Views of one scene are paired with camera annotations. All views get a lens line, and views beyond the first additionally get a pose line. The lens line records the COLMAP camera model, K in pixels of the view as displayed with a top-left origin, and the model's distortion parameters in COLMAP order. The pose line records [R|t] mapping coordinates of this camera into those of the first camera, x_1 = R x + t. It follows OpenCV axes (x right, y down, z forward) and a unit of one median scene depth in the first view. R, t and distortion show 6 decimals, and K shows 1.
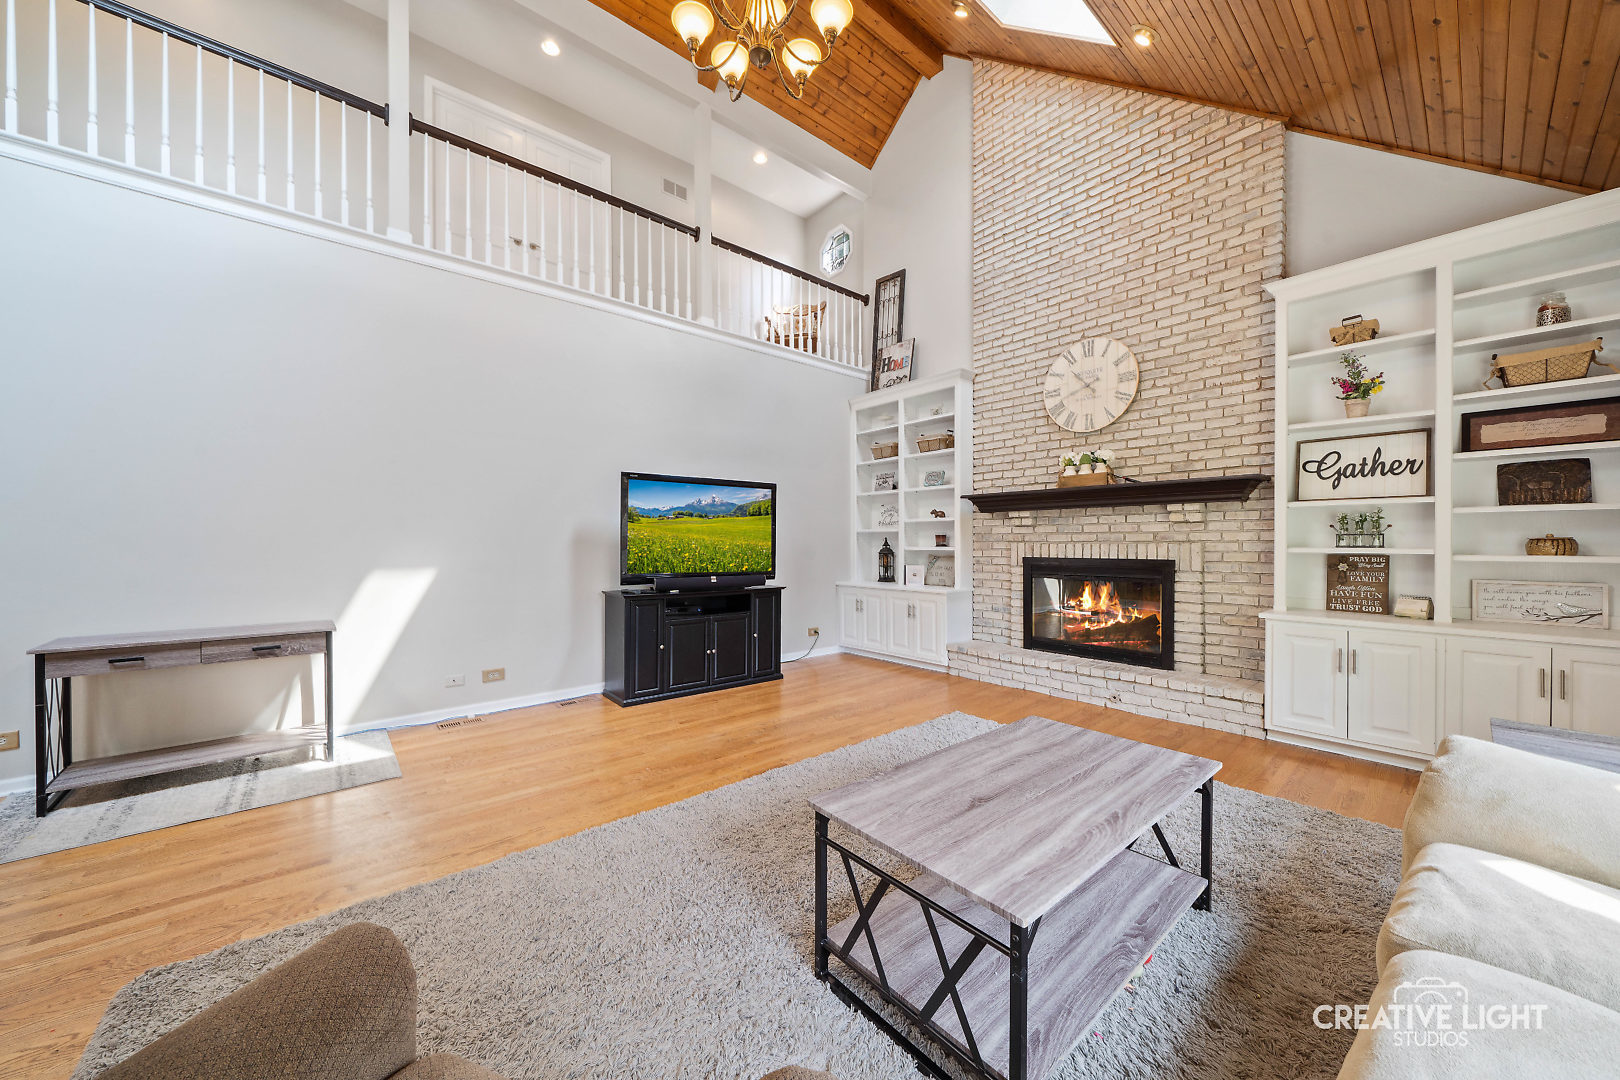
lens RADIAL K [[553.3, 0, 796.7], [0, 553.3, 545.1], [0, 0, 1]] dist [-0.006828, 0.000218]
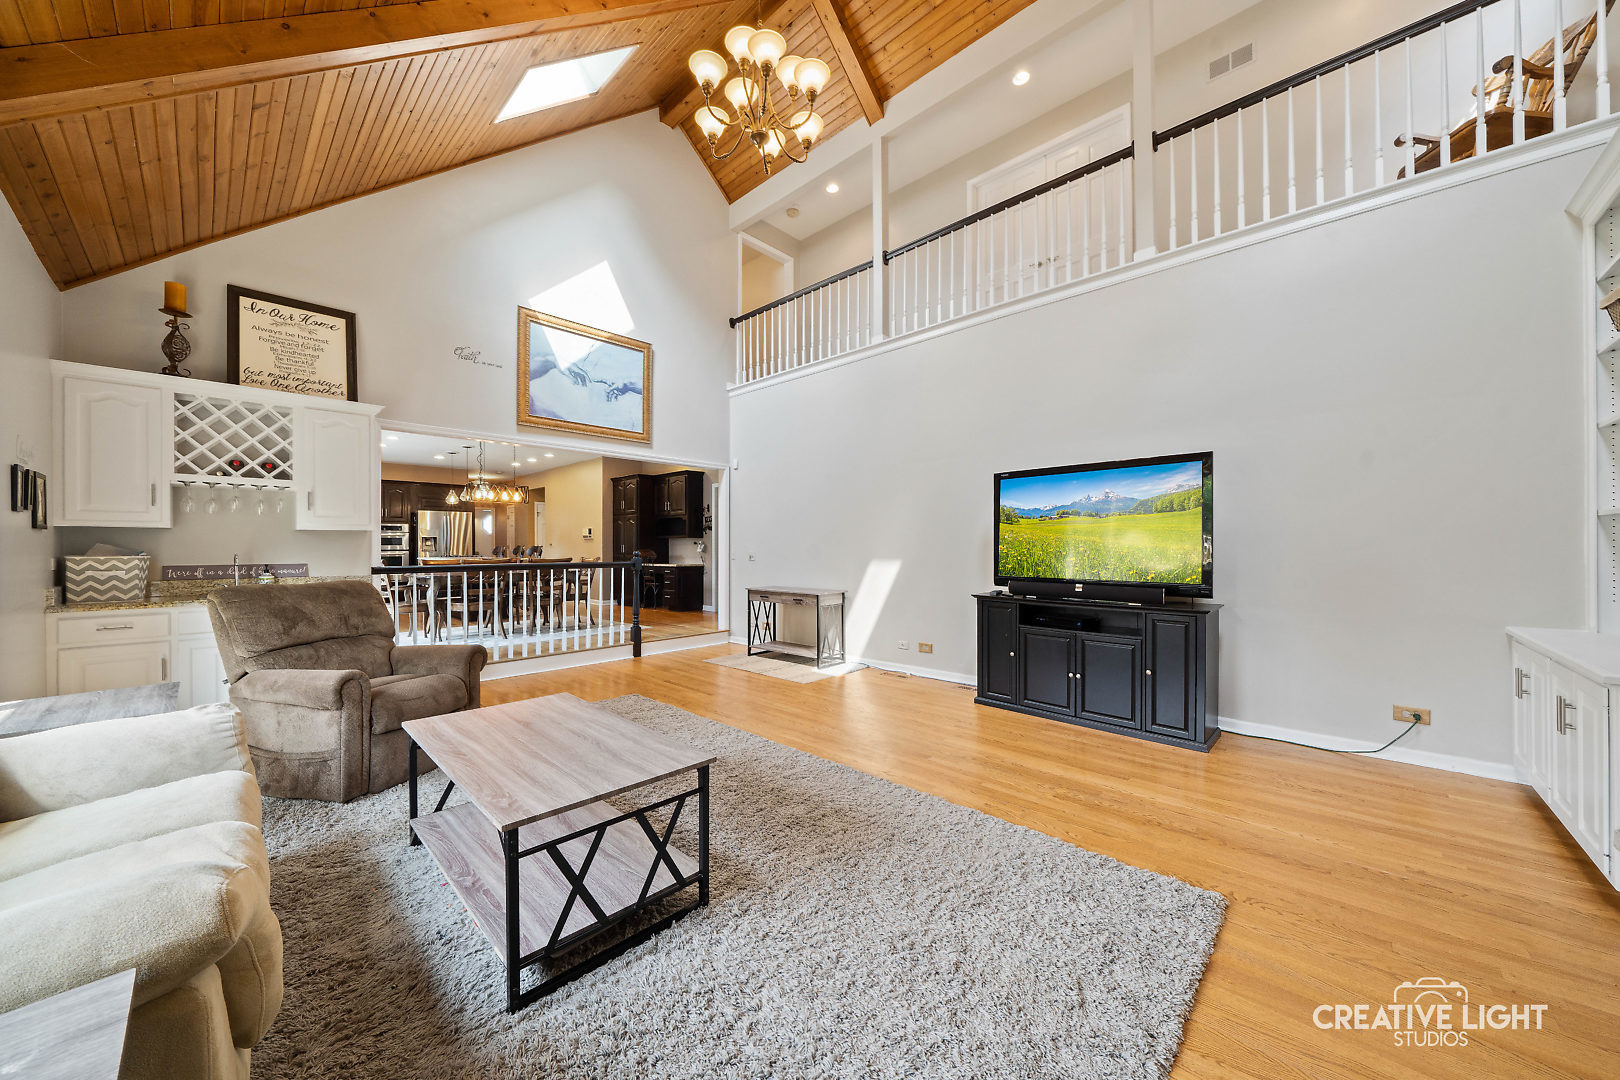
lens RADIAL K [[553.3, 0, 812.6], [0, 553.3, 549.1], [0, 0, 1]] dist [-0.006828, 0.000218]
pose [[0.147429, 0.005293, -0.989058, 0.718682], [-0.002714, 0.999984, 0.004947, 0.001477], [0.989069, 0.001955, 0.147441, 0.591546]]
